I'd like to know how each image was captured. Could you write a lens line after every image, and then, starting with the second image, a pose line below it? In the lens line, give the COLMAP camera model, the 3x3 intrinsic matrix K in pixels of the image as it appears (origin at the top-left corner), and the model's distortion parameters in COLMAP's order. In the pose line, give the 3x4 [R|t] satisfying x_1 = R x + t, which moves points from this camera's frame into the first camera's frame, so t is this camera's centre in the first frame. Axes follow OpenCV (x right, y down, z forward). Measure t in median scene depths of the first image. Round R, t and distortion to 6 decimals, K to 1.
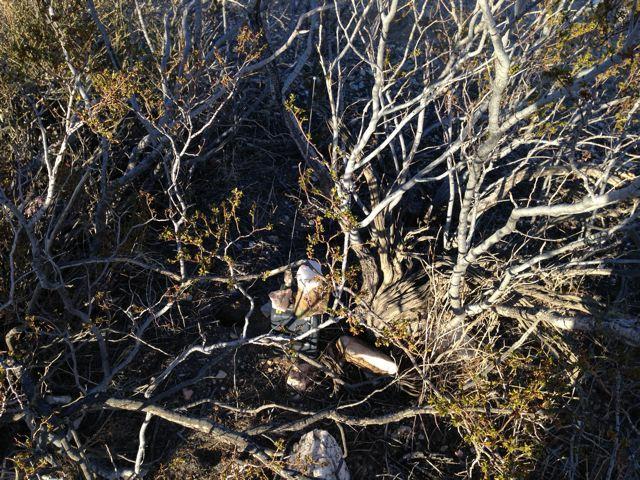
lens RADIAL K [[545.1, 0, 344.6], [0, 545.1, 236.8], [0, 0, 1]] dist [0.033029, -0.004632]
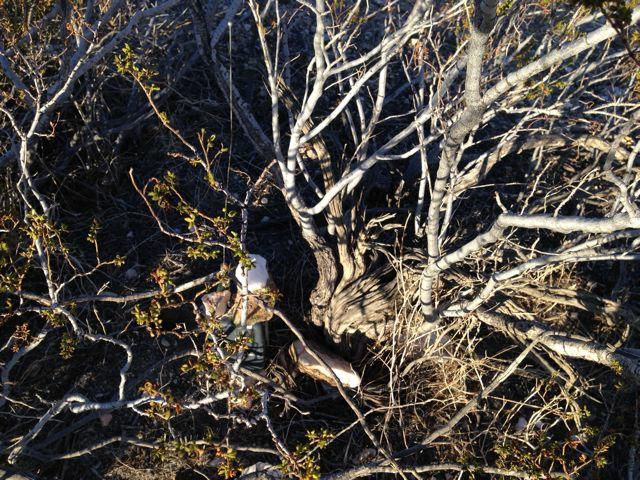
lens RADIAL K [[545.1, 0, 344.6], [0, 545.1, 236.8], [0, 0, 1]] dist [0.033029, -0.004632]
pose [[0.999412, -0.016277, 0.030187, 0.052241], [0.013908, 0.996928, 0.077078, -0.045971], [-0.031349, -0.076613, 0.996568, 0.183073]]
